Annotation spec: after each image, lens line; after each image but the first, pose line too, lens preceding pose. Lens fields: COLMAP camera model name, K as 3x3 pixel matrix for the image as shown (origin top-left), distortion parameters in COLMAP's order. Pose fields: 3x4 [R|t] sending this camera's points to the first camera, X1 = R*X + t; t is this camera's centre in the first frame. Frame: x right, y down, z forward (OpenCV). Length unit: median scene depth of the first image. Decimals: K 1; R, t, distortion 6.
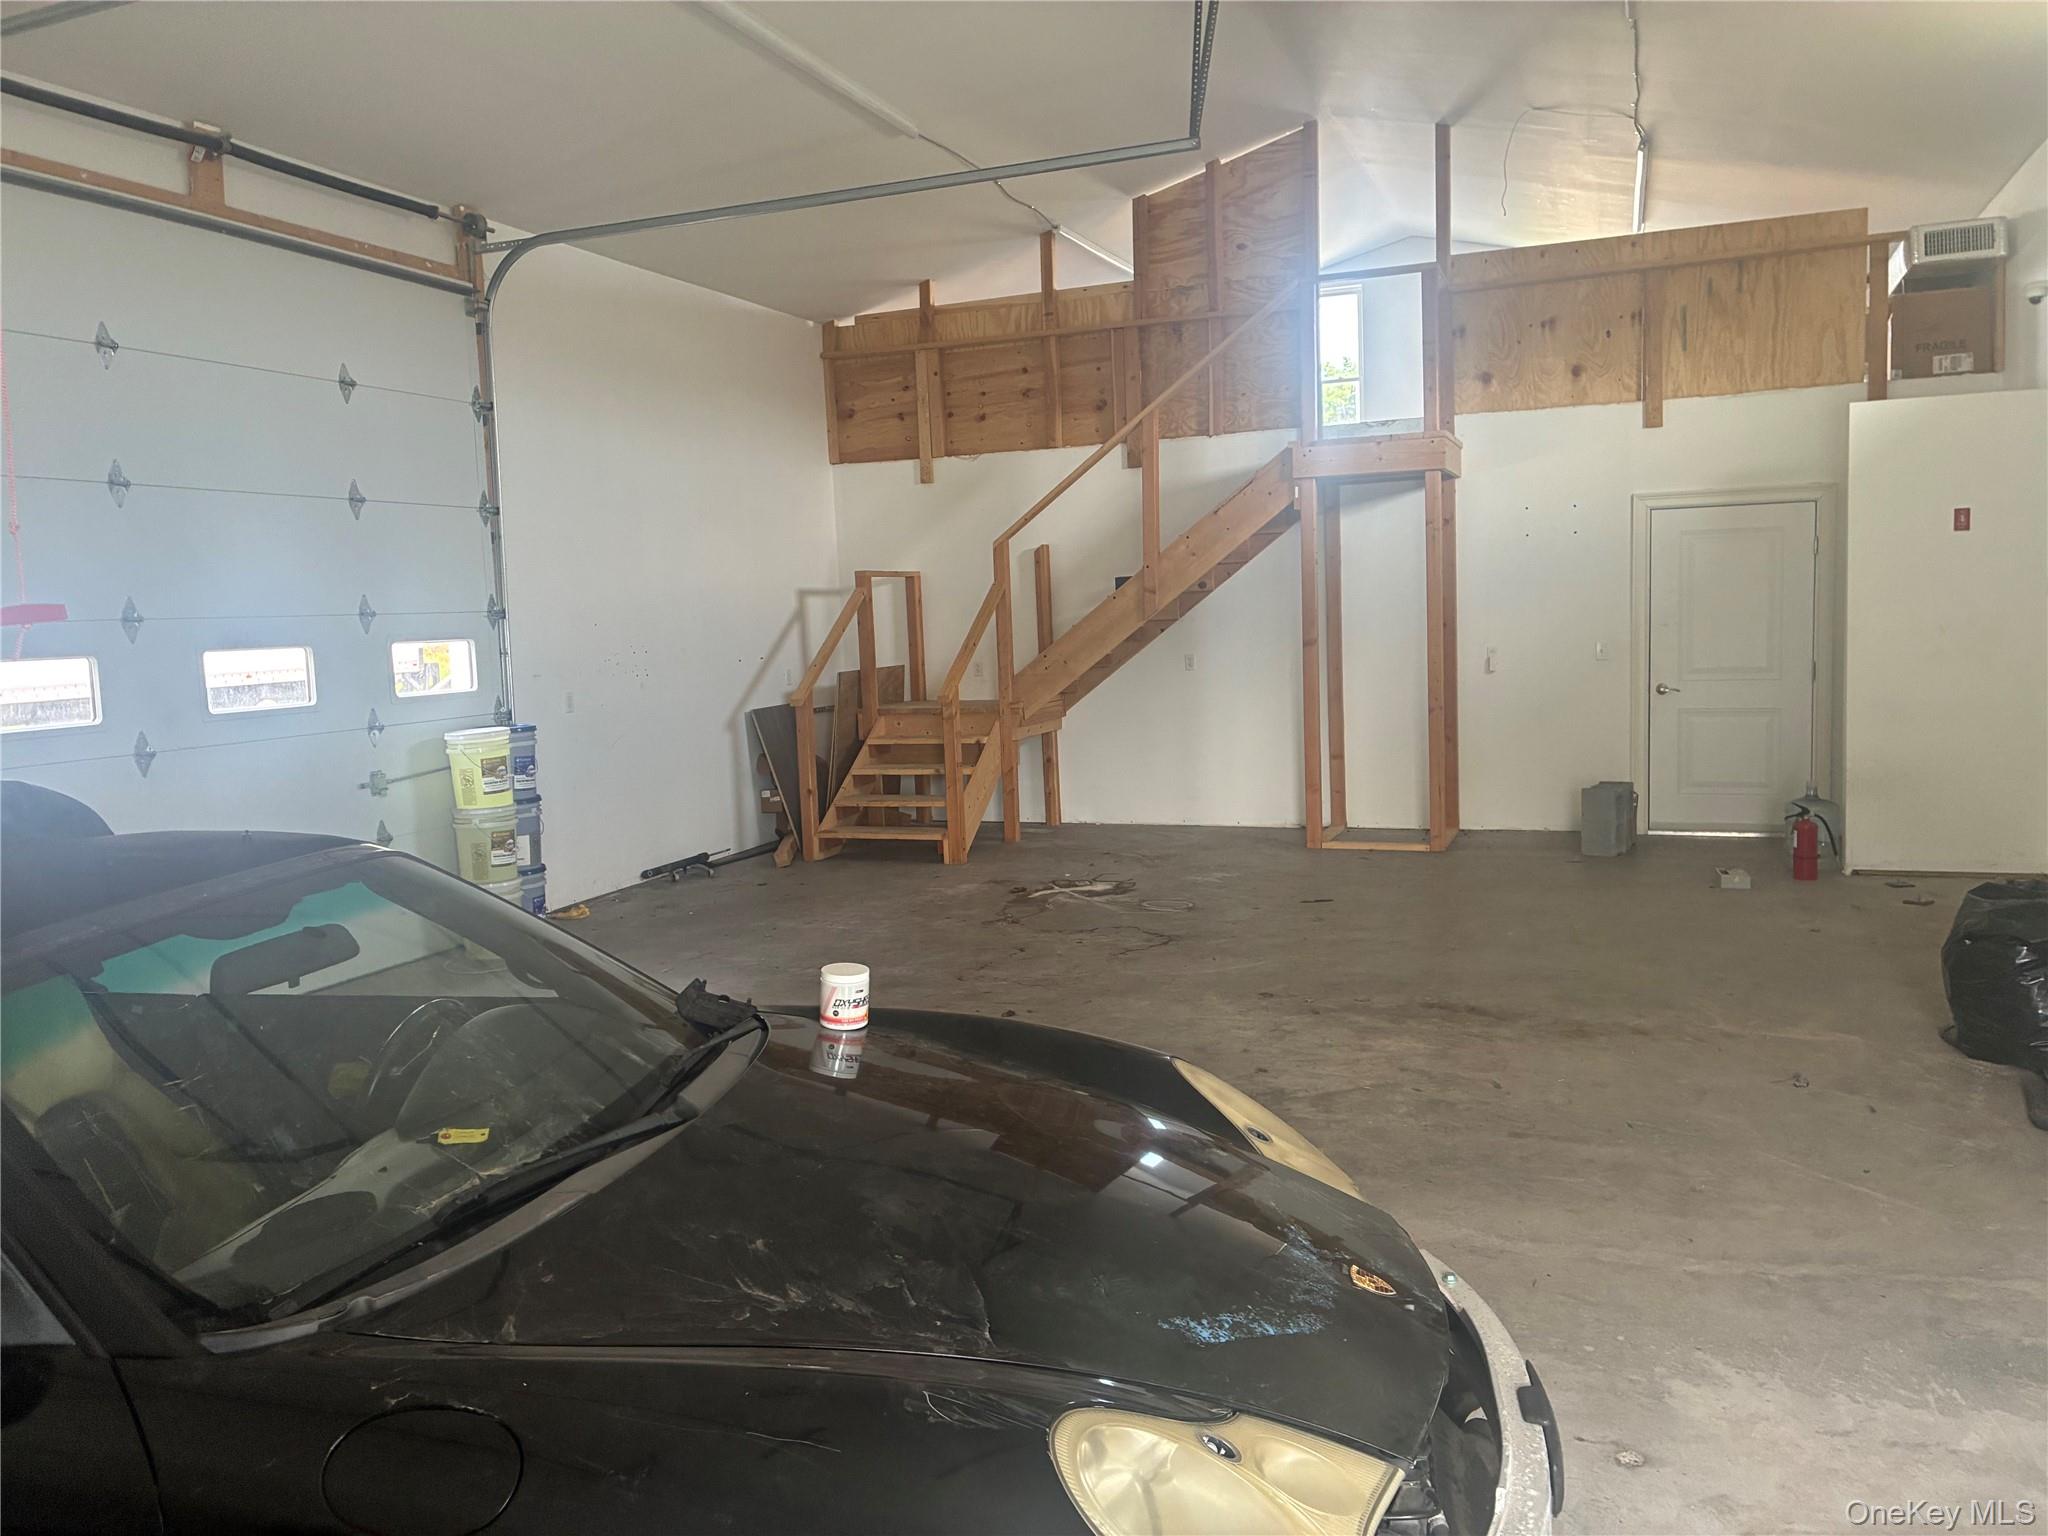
lens RADIAL K [[1545.1, 0, 1024.0], [0, 1545.1, 768.0], [0, 0, 1]] dist [0.074212, -0.069746]
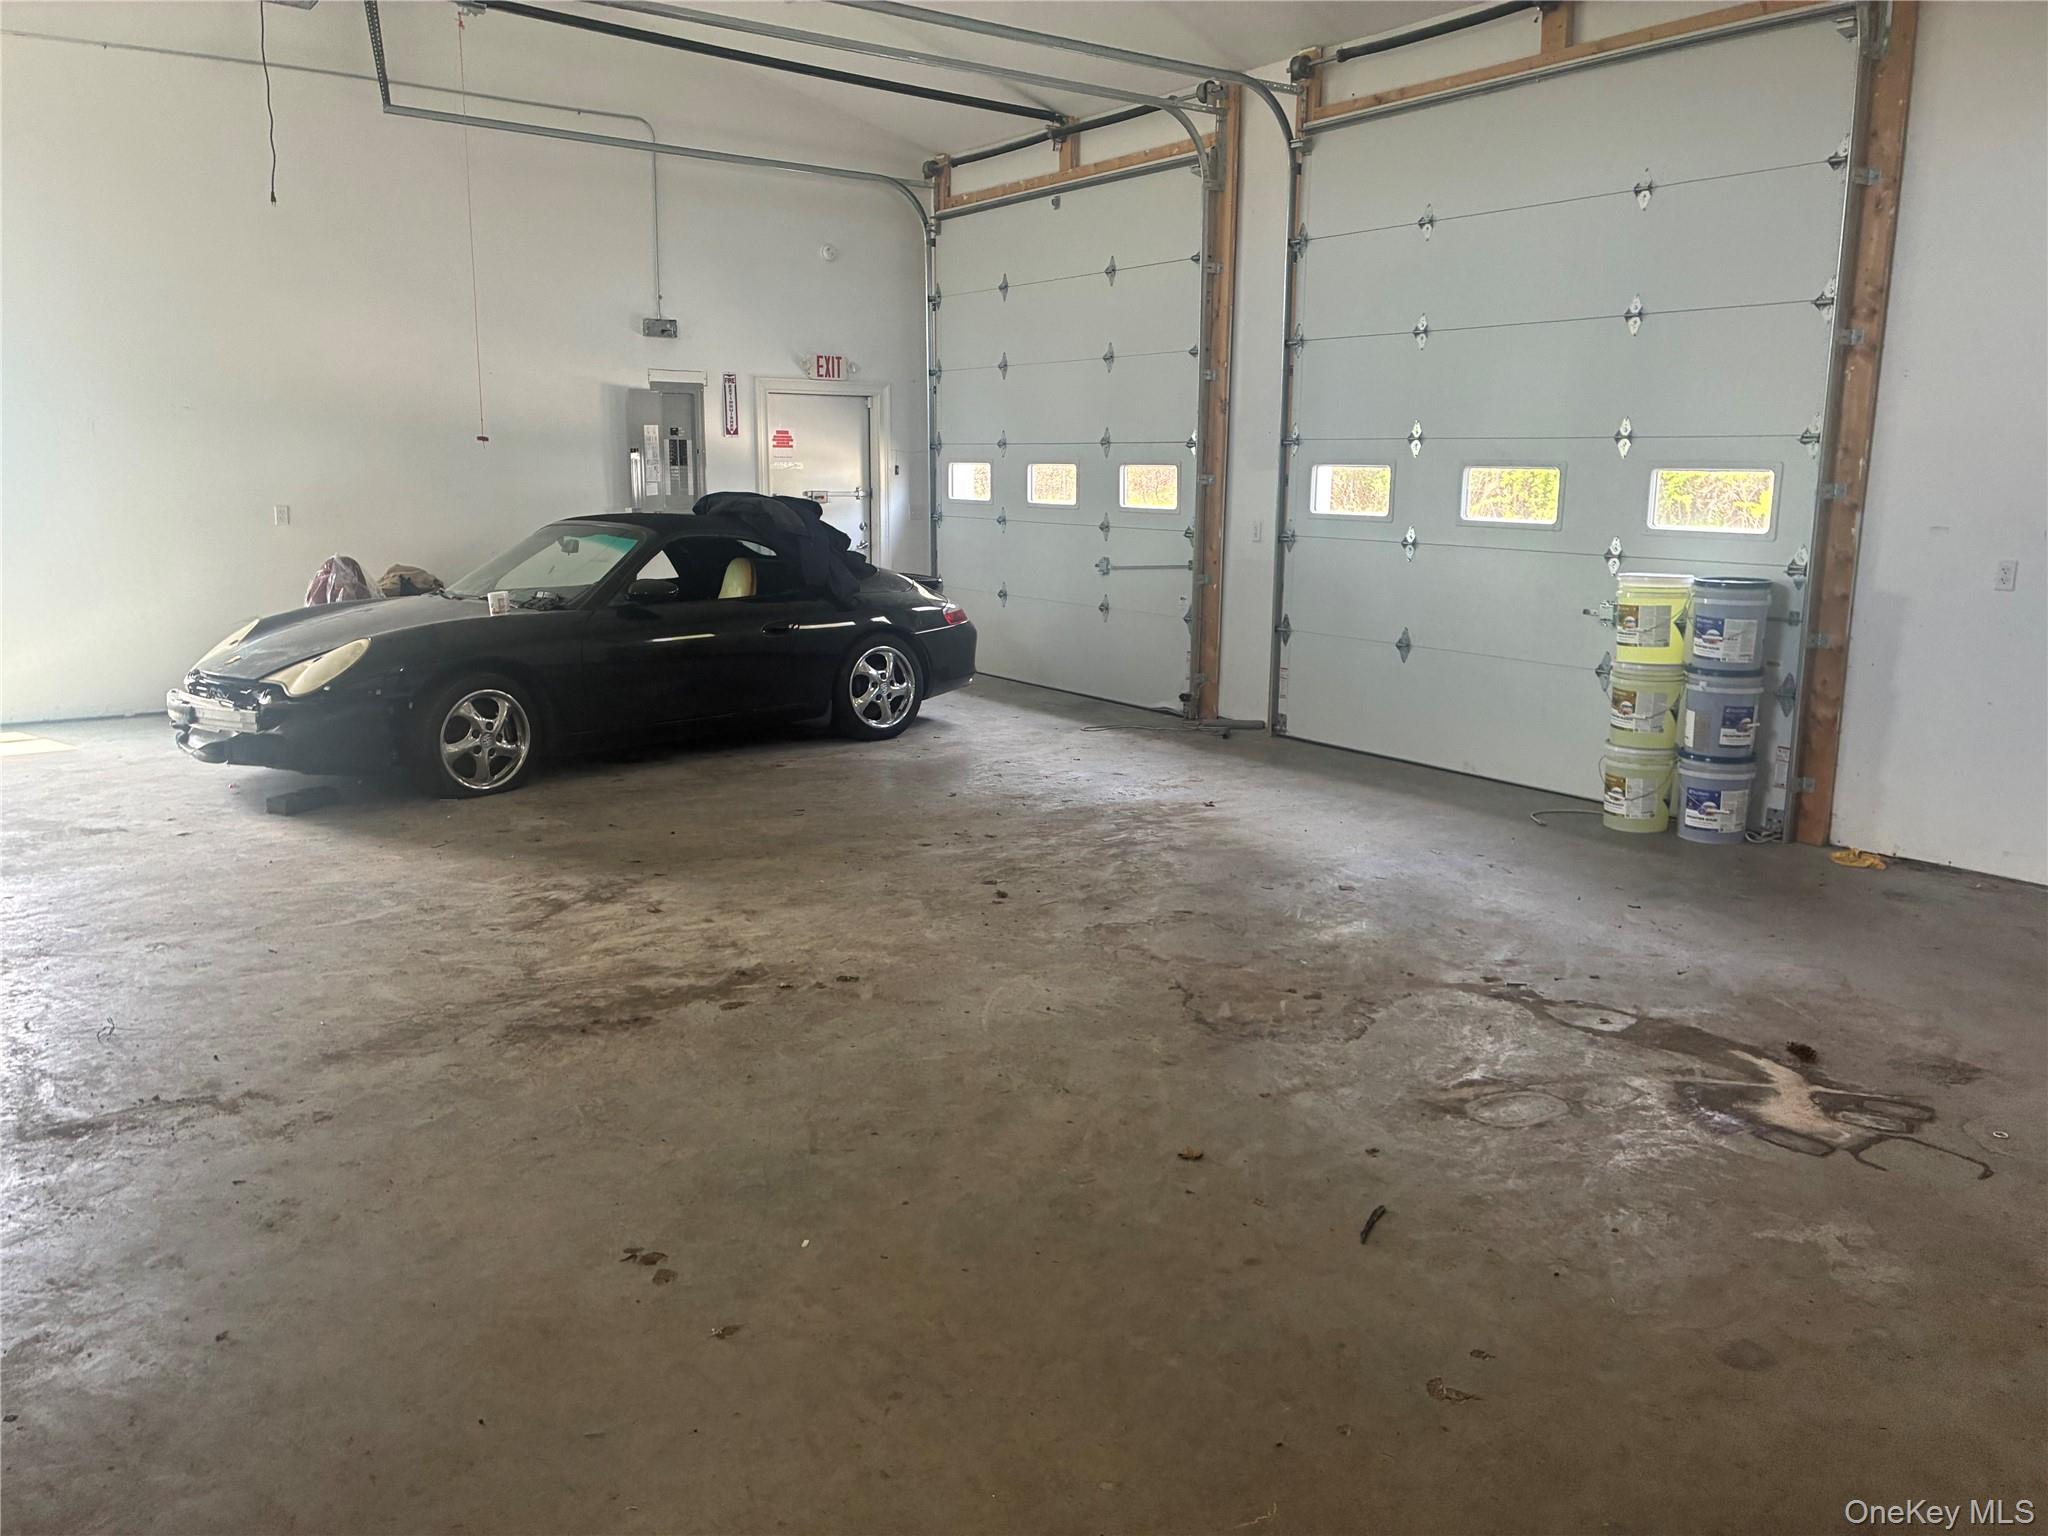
lens RADIAL K [[1545.1, 0, 1024.0], [0, 1545.1, 768.0], [0, 0, 1]] dist [0.074212, -0.069746]
pose [[-0.561774, 0.184975, -0.806346, 0.776814], [-0.071762, 0.960113, 0.270245, -0.177910], [0.824173, 0.209681, -0.526092, 1.622554]]
